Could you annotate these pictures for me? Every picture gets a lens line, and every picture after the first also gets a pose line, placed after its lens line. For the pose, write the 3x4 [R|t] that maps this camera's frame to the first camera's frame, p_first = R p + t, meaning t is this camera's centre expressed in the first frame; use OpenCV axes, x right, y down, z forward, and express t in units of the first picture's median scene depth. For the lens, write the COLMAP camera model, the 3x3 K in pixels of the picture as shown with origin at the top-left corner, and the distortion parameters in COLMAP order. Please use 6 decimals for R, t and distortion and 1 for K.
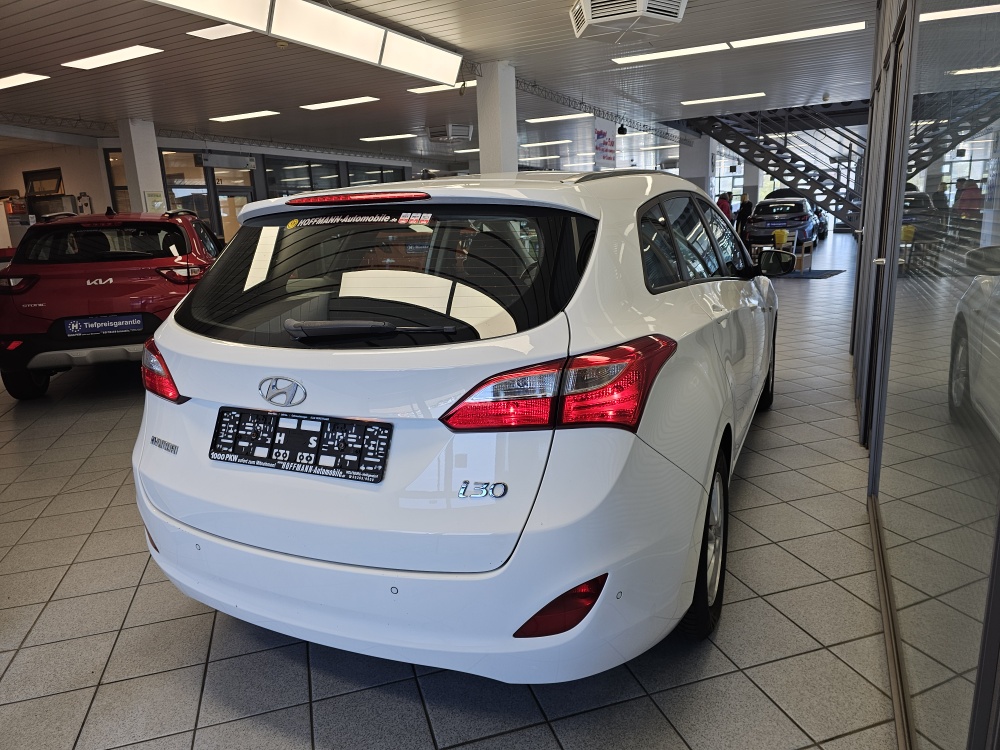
lens RADIAL K [[683.4, 0, 508.7], [0, 683.4, 379.5], [0, 0, 1]] dist [0.046158, -0.054936]
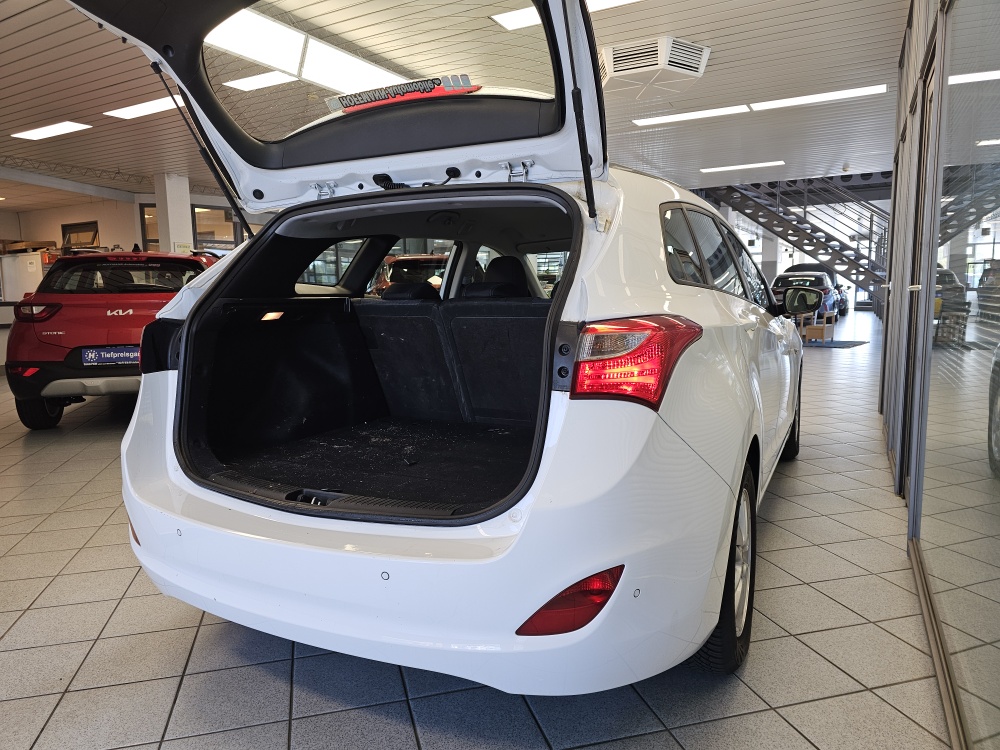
lens RADIAL K [[683.4, 0, 496.2], [0, 683.4, 383.5], [0, 0, 1]] dist [0.046158, -0.054936]
pose [[0.998708, 0.029414, -0.041442, 0.006418], [-0.033499, 0.994260, -0.101607, 0.105382], [0.038216, 0.102864, 0.993961, 0.062839]]
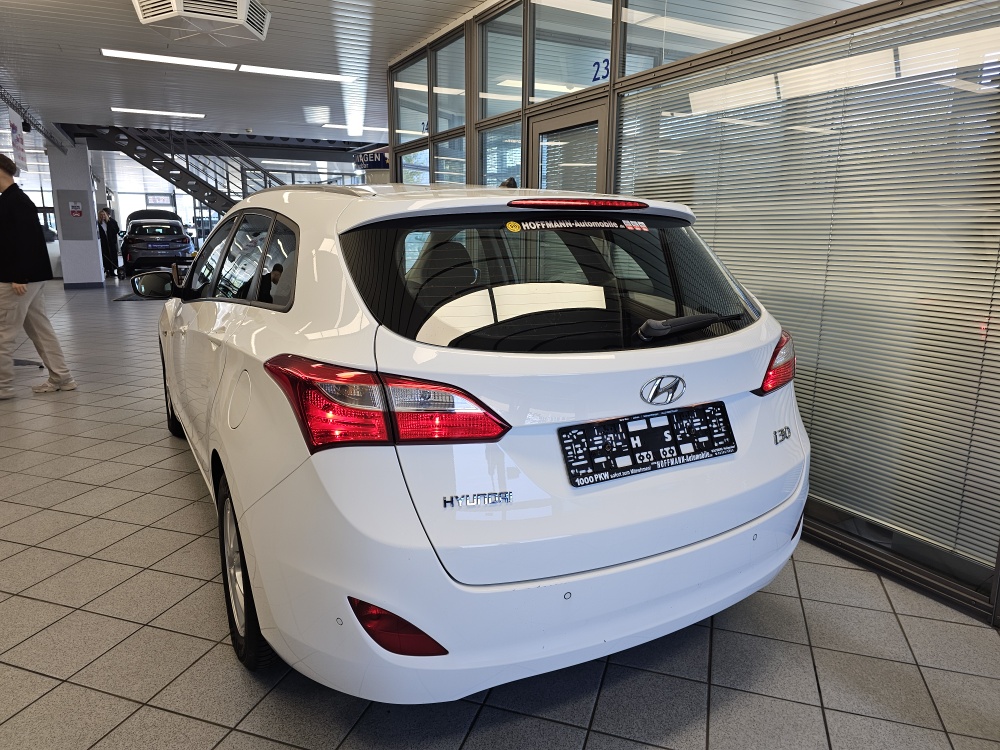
lens RADIAL K [[683.4, 0, 497.8], [0, 683.4, 372.7], [0, 0, 1]] dist [0.046158, -0.054936]
pose [[0.589849, -0.127881, 0.797323, -0.976761], [0.163209, 0.985883, 0.037384, -0.065429], [-0.790848, 0.108079, 0.602394, 0.443115]]
